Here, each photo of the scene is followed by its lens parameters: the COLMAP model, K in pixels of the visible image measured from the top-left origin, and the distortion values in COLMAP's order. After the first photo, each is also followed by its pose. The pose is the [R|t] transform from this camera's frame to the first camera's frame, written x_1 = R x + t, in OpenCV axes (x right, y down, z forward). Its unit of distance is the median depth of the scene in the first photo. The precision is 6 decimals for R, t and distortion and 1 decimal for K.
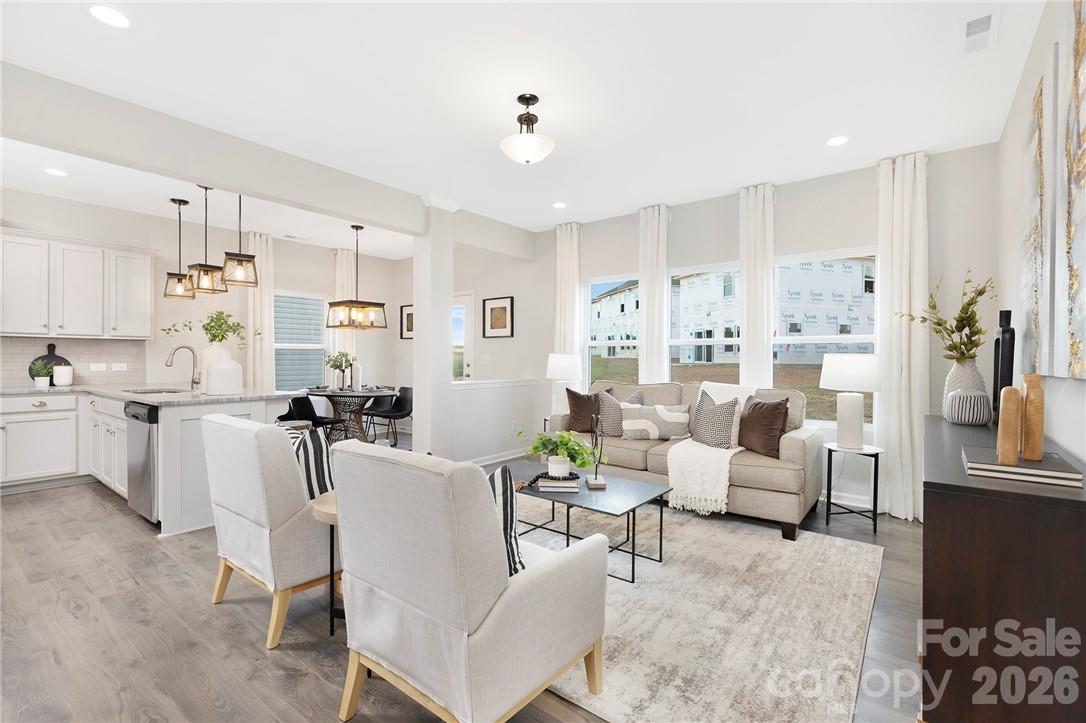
lens RADIAL K [[488.1, 0, 537.4], [0, 488.1, 360.2], [0, 0, 1]] dist [0.000402, -0.000128]
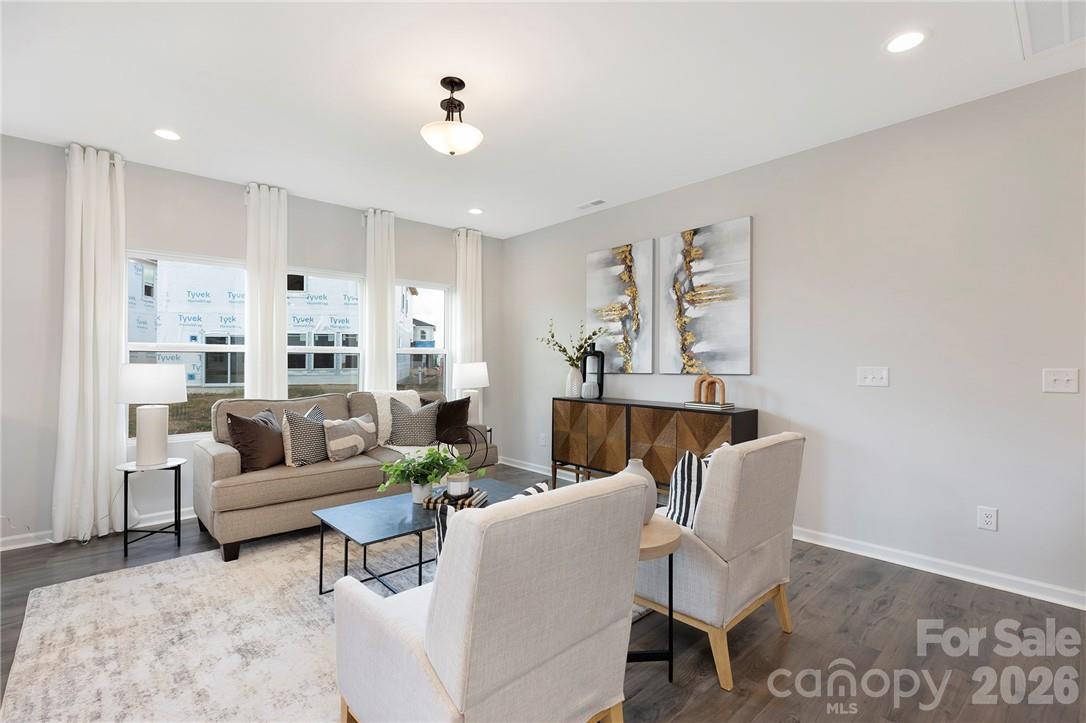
lens RADIAL K [[488.1, 0, 537.4], [0, 488.1, 360.2], [0, 0, 1]] dist [0.000402, -0.000128]
pose [[0.166520, 0.008224, 0.986004, -0.551602], [0.009557, 0.999905, -0.009954, -0.004004], [-0.985992, 0.011081, 0.166426, 0.442084]]
